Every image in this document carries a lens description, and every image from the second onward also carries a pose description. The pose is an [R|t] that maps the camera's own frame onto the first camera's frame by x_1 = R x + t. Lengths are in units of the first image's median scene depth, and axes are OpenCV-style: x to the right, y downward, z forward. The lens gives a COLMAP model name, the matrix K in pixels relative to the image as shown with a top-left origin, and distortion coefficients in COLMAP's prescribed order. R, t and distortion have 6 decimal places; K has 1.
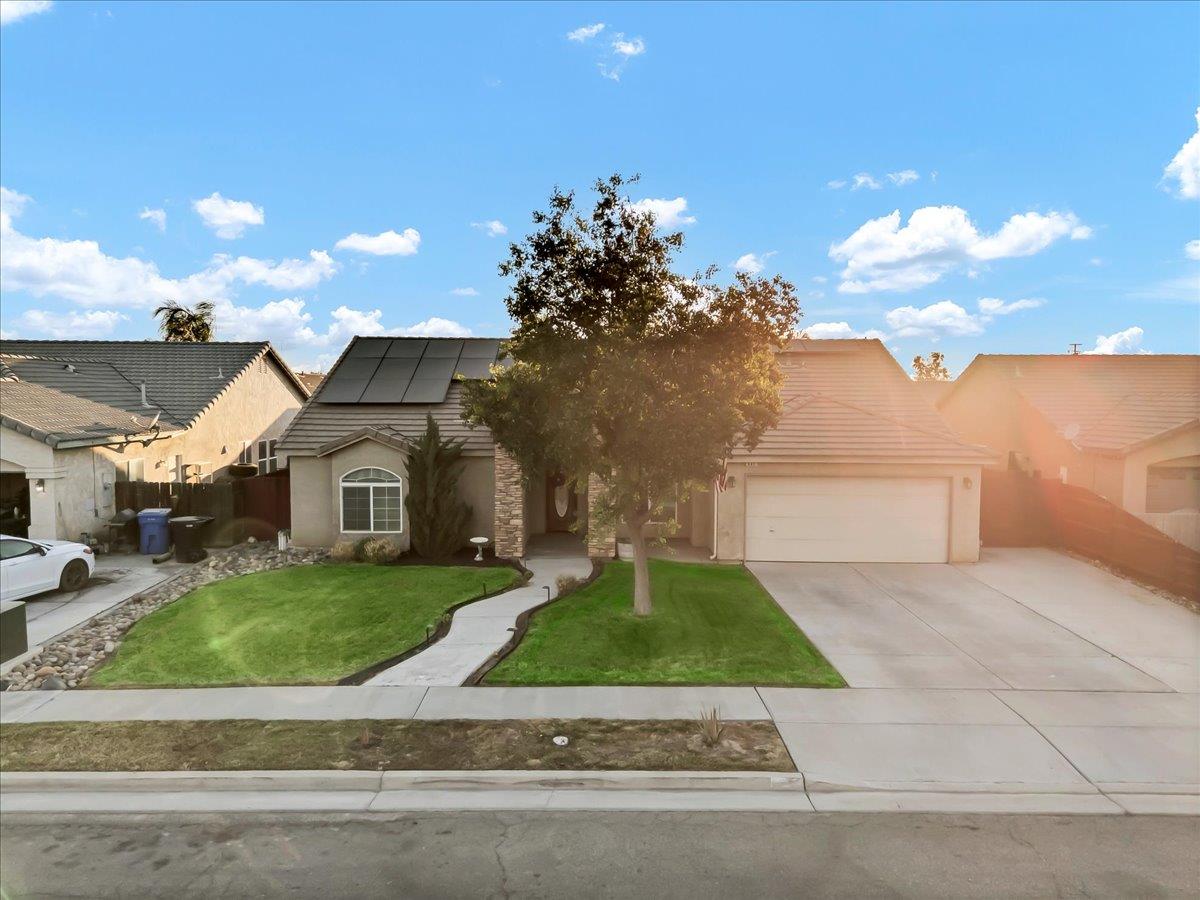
lens RADIAL K [[903.7, 0, 603.3], [0, 903.7, 445.9], [0, 0, 1]] dist [0.072628, -0.076797]
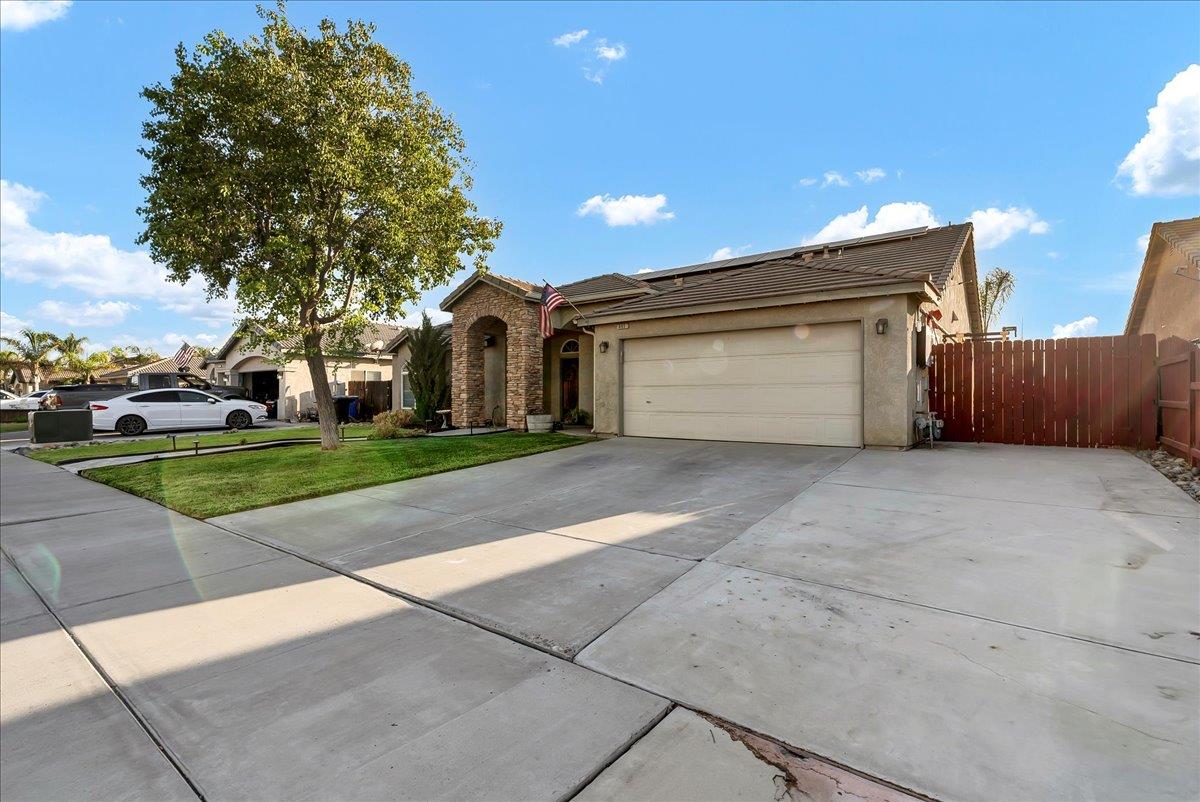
lens RADIAL K [[559.0, 0, 601.6], [0, 559.0, 398.3], [0, 0, 1]] dist [-0.002106, 0.000648]
pose [[0.790345, -0.006656, -0.612626, 0.621868], [-0.037497, 0.997541, -0.059212, 0.159351], [0.611514, 0.069770, 0.788152, 0.707284]]
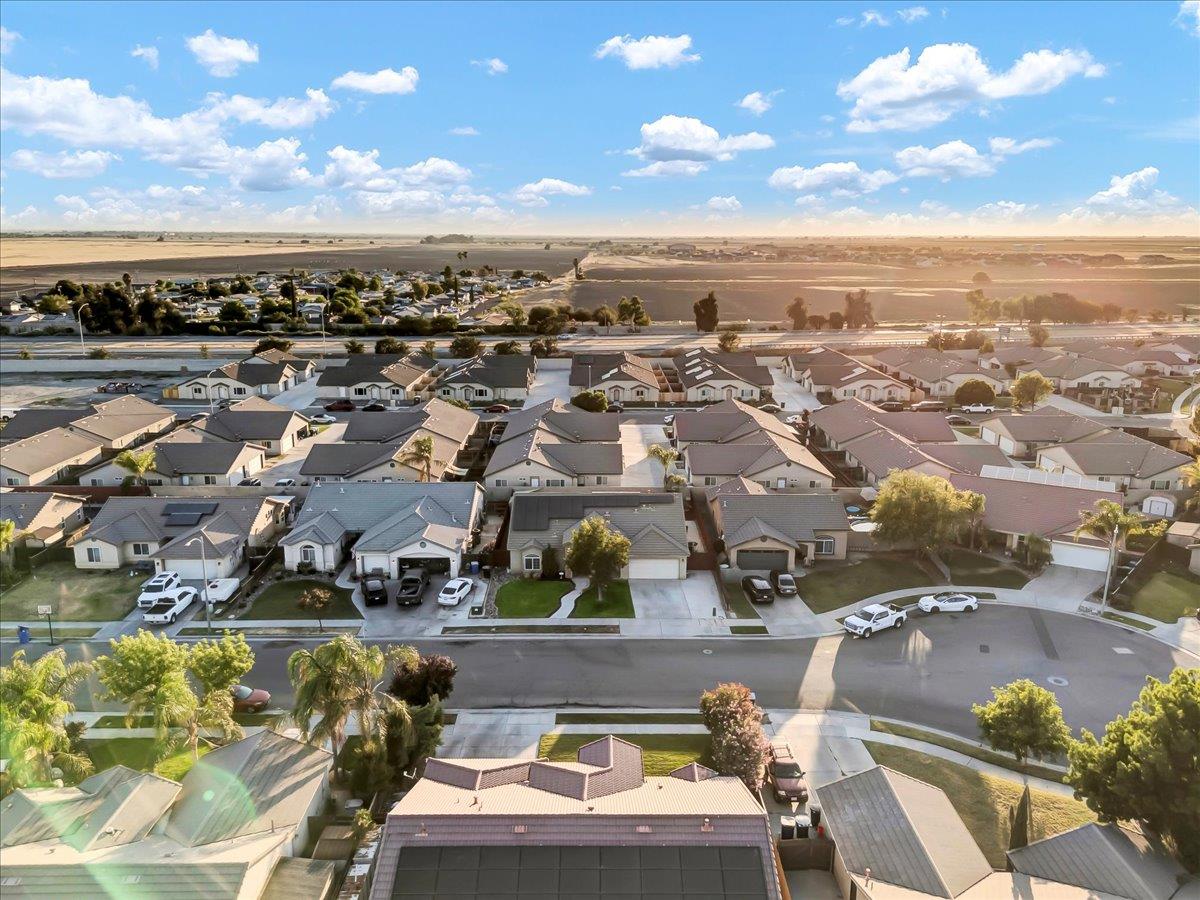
lens RADIAL K [[867.8, 0, 600.0], [0, 867.8, 450.0], [0, 0, 1]] dist [0.094258, -0.071898]
pose [[1.000000, -0.000561, 0.000456, 0.039872], [0.000473, 0.984814, 0.173614, -1.413515], [-0.000547, -0.173614, 0.984814, -3.443488]]
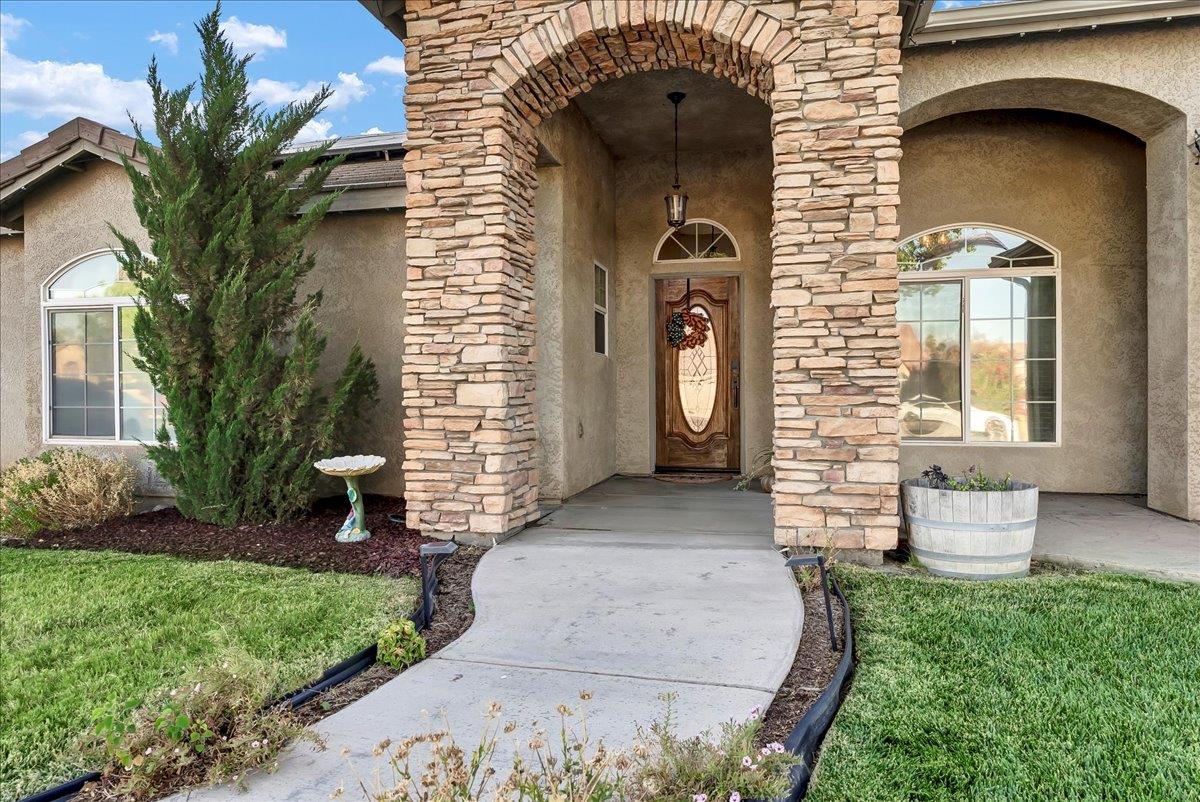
lens RADIAL K [[744.6, 0, 605.5], [0, 744.6, 398.2], [0, 0, 1]] dist [-0.001274, 0.001135]
pose [[0.973287, -0.005178, -0.229534, -0.019013], [-0.008759, 0.998181, -0.059655, 0.126232], [0.229425, 0.060072, 0.971471, 1.044213]]
